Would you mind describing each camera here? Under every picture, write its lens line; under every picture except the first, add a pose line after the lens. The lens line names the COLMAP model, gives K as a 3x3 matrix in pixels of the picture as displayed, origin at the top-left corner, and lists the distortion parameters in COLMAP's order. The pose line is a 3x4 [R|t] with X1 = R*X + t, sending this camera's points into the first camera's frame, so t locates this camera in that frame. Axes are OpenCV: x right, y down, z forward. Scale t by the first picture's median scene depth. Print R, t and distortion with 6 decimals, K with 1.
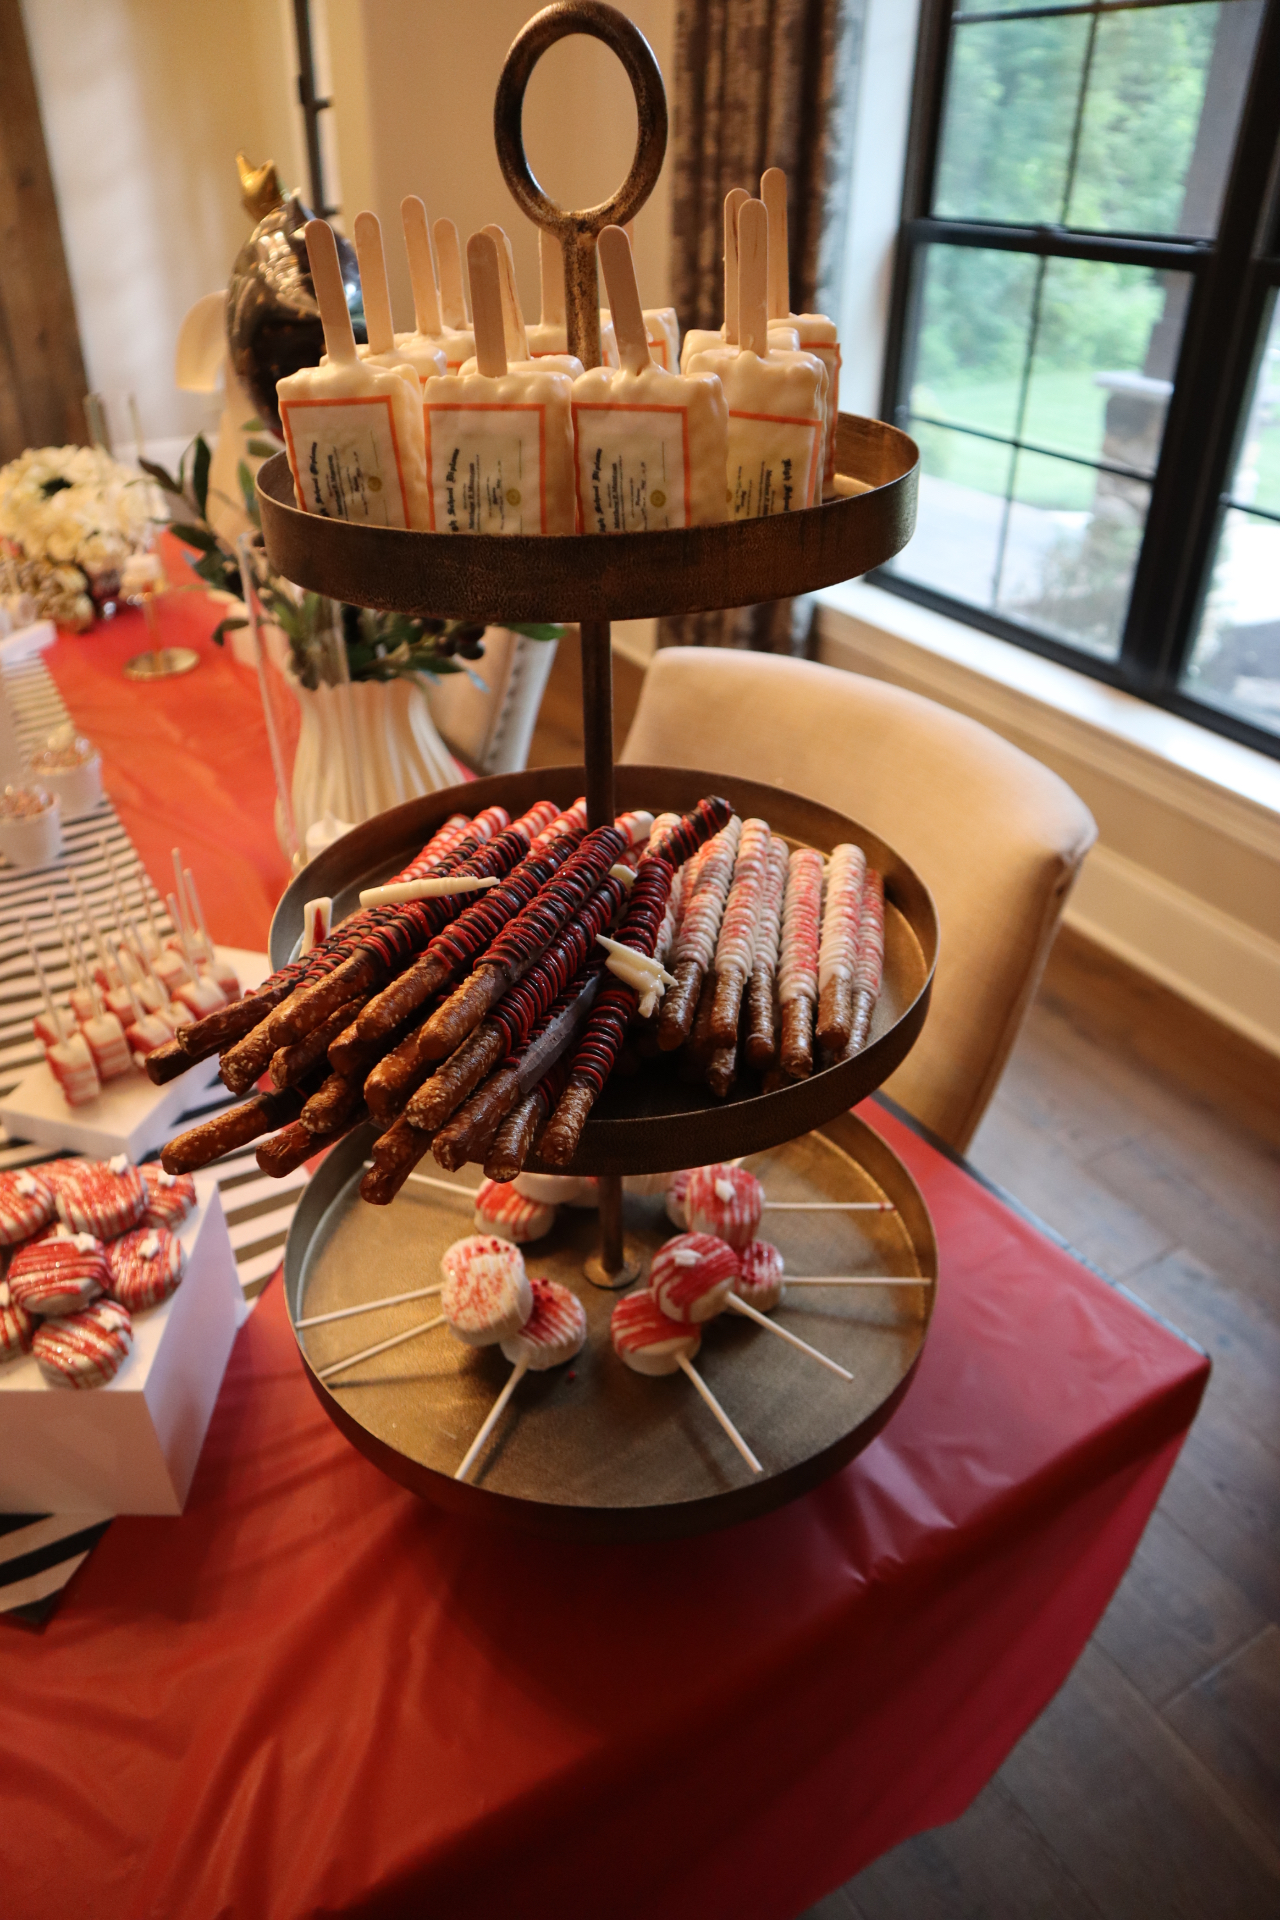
lens RADIAL K [[1331.0, 0, 622.6], [0, 1331.0, 930.6], [0, 0, 1]] dist [-0.094335, 0.055525]
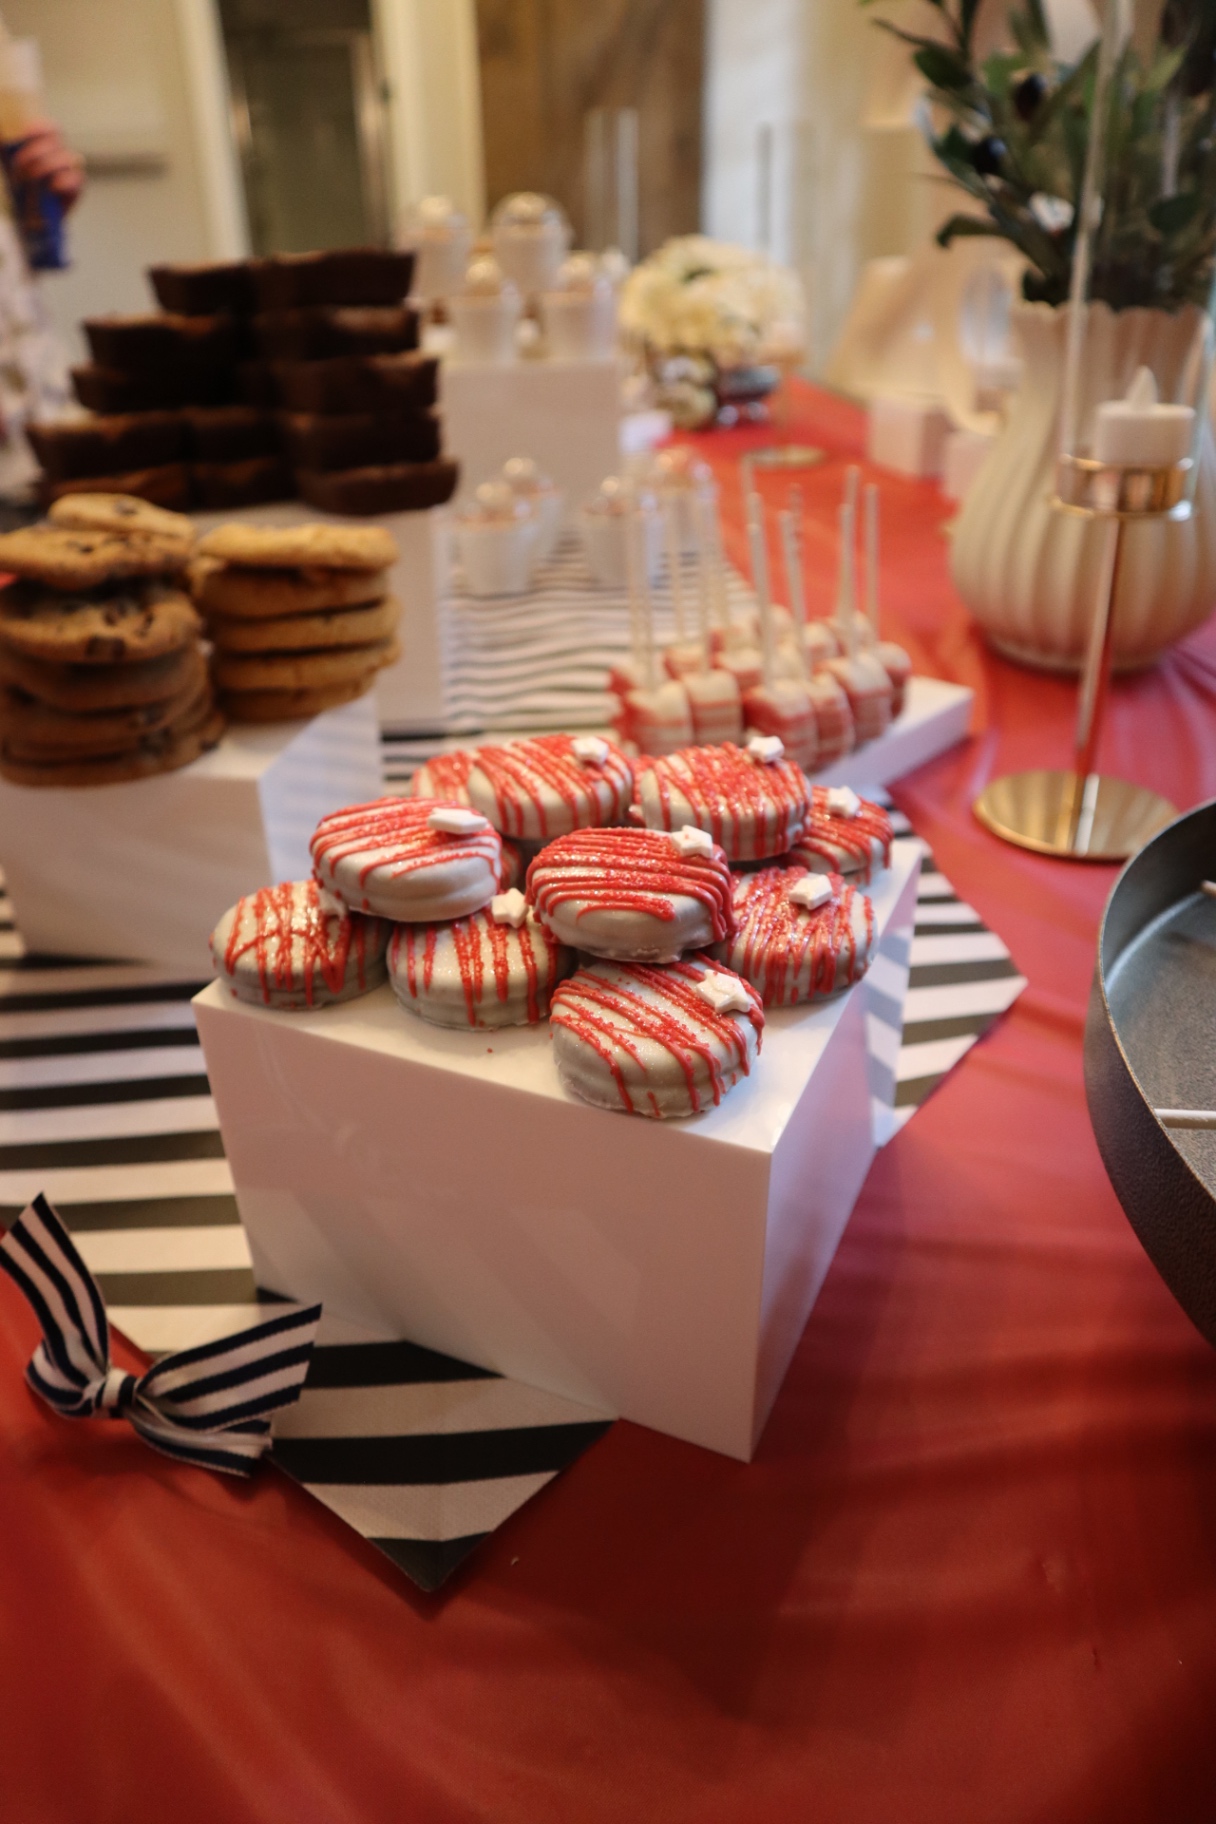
lens RADIAL K [[1264.5, 0, 593.5], [0, 1264.5, 921.9], [0, 0, 1]] dist [-0.094335, 0.055525]
pose [[0.907613, 0.200894, -0.368620, -0.286678], [-0.205872, 0.978227, 0.026226, 0.280671], [0.365863, 0.052085, 0.929210, 0.598383]]
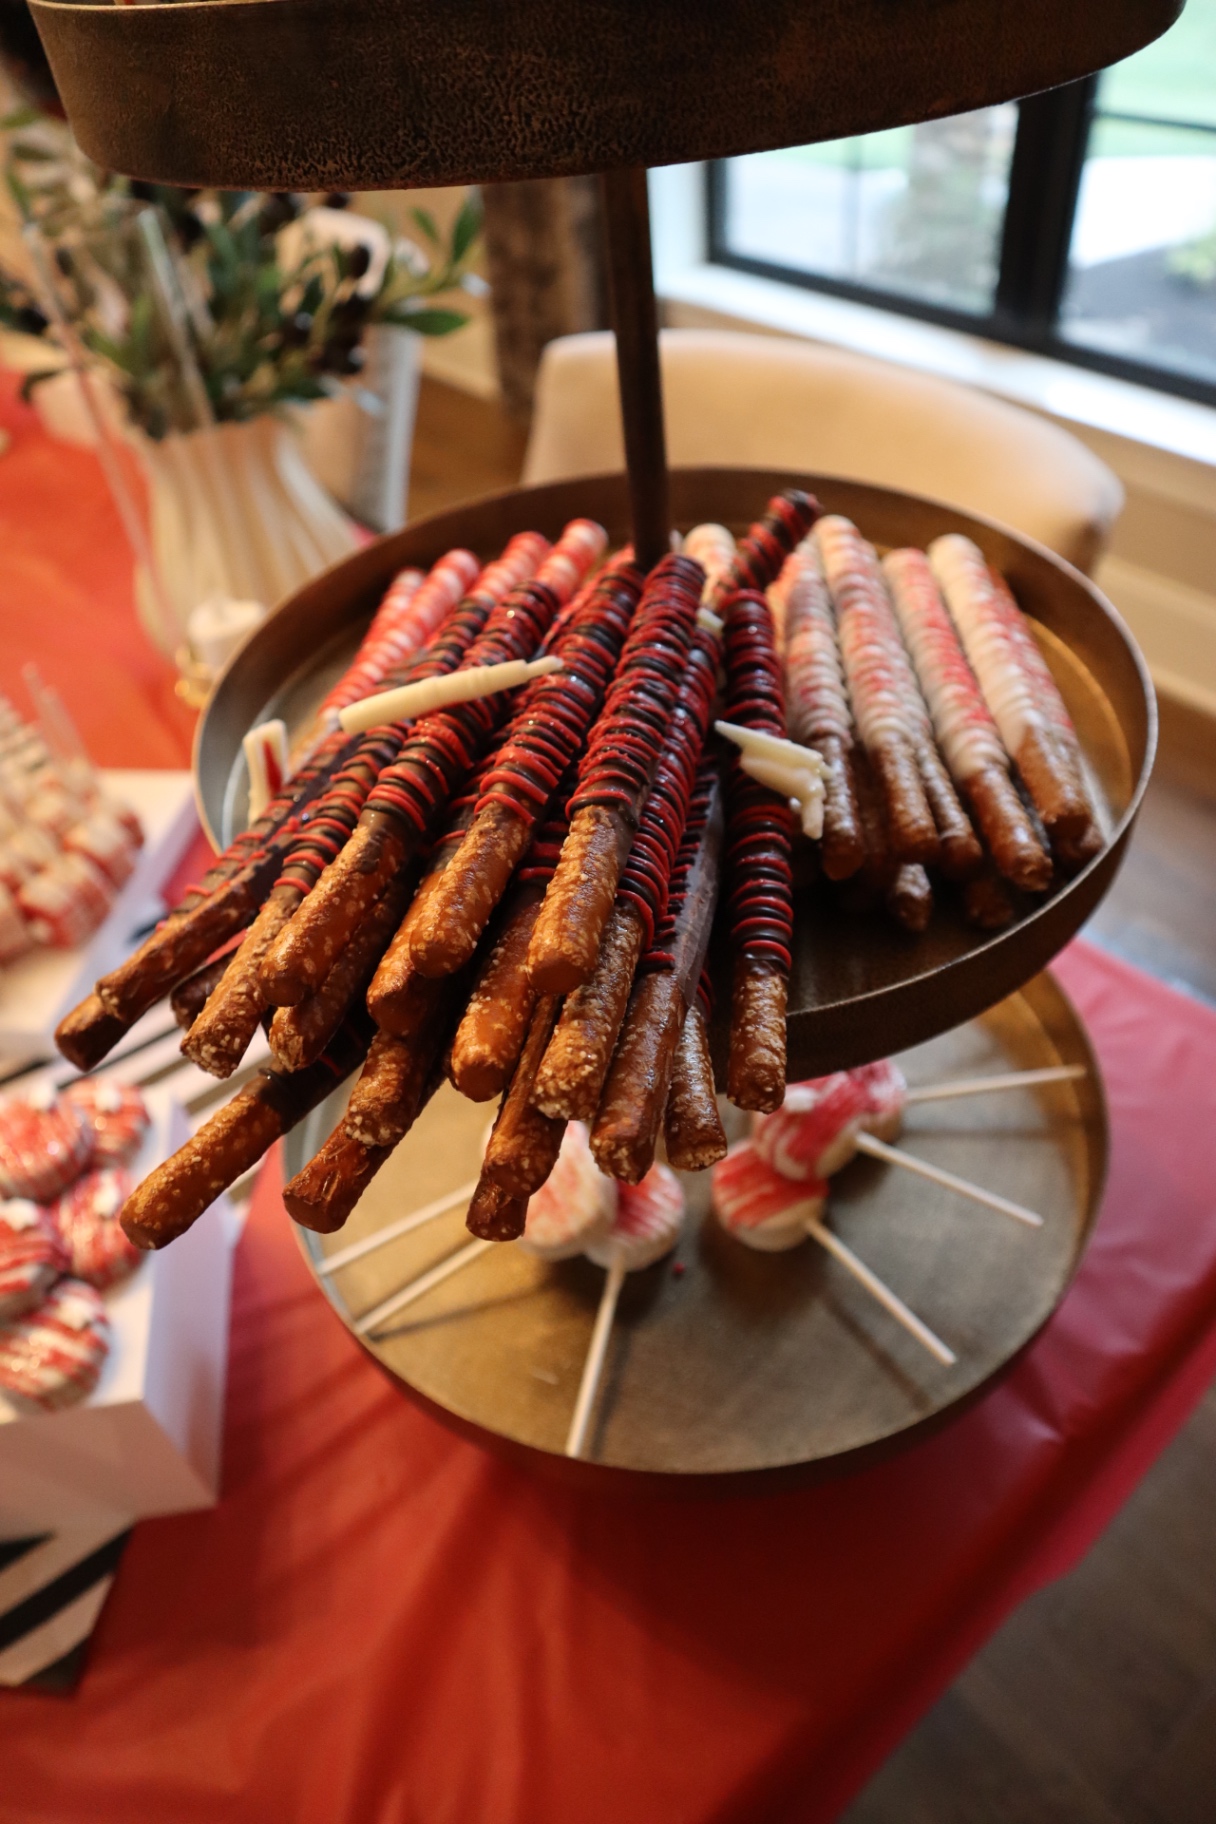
lens RADIAL K [[1264.5, 0, 587.0], [0, 1264.5, 881.6], [0, 0, 1]] dist [-0.094335, 0.055525]
pose [[0.985861, -0.156676, 0.059418, -0.106281], [0.143918, 0.973332, 0.178643, -0.032928], [-0.085823, -0.167565, 0.982118, 0.318460]]
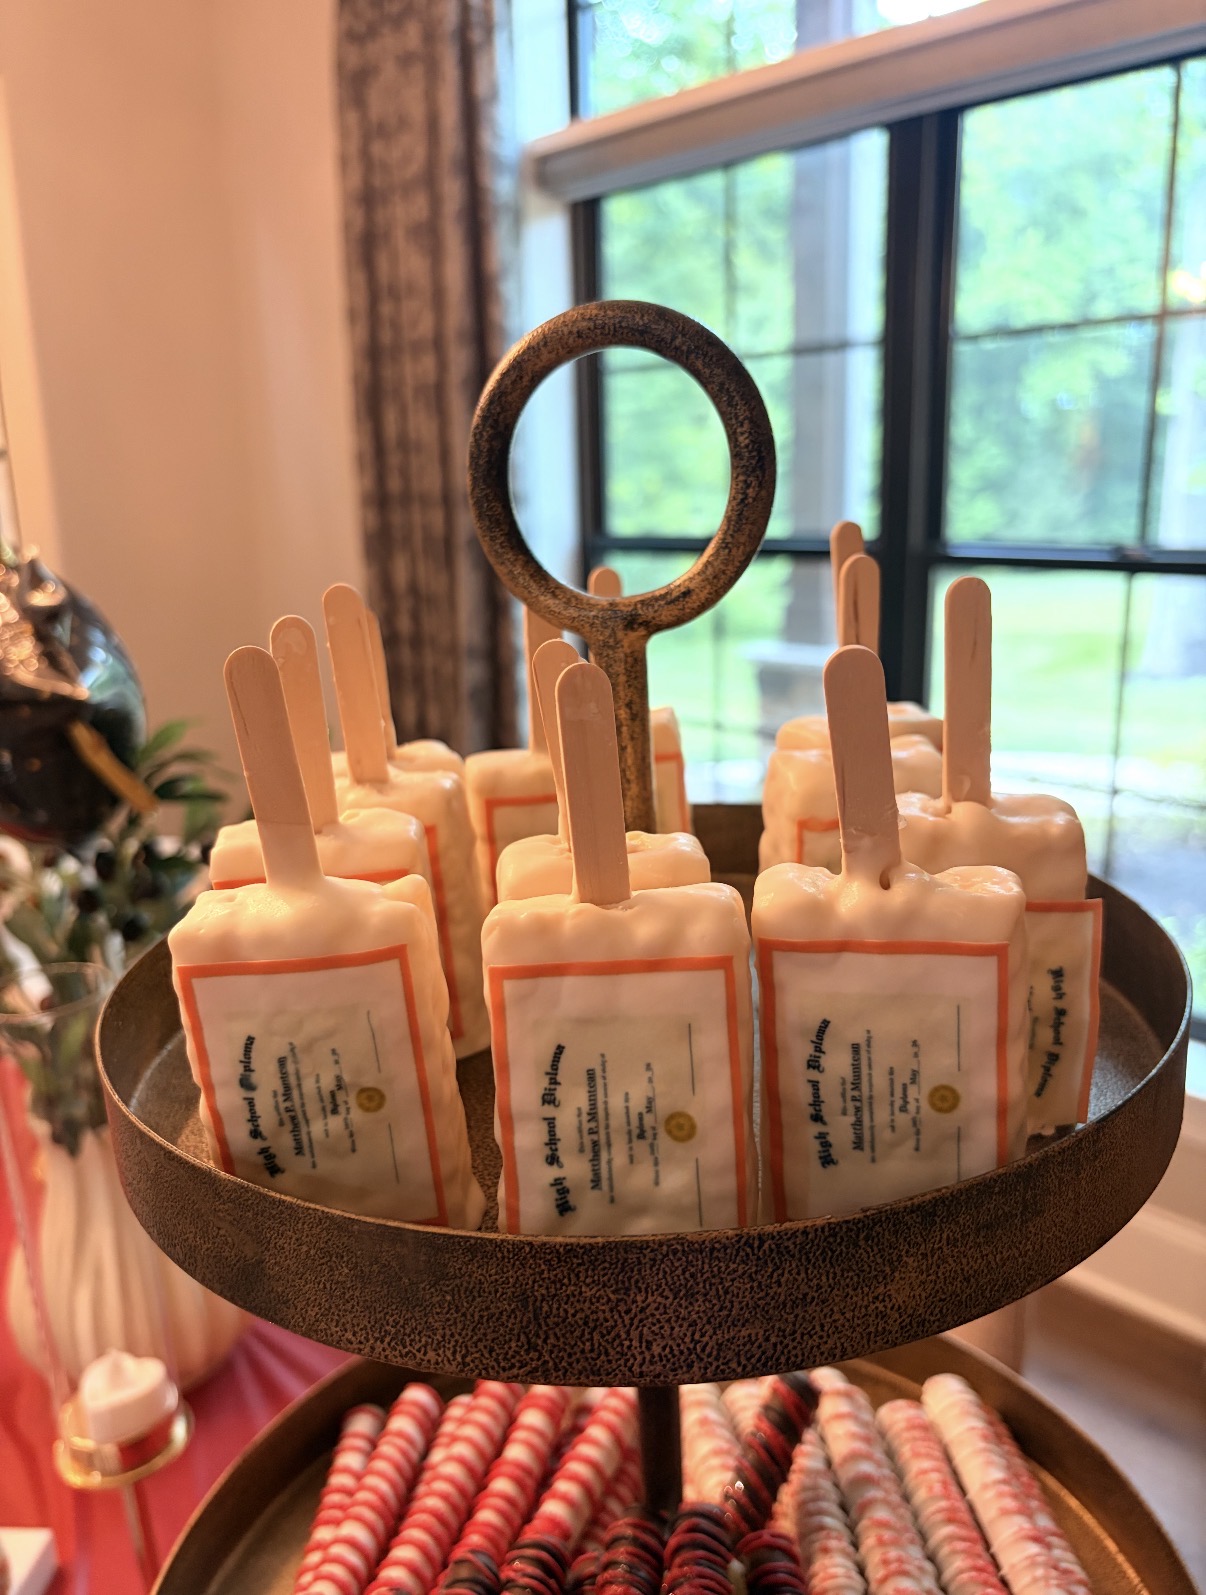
lens RADIAL K [[1267.1, 0, 599.7], [0, 1267.1, 783.6], [0, 0, 1]] dist [0.004670, -0.030039]
pose [[0.968331, -0.086859, 0.234076, -0.145660], [0.153466, 0.946579, -0.283614, -0.210459], [-0.196937, 0.310555, 0.929931, 0.321975]]
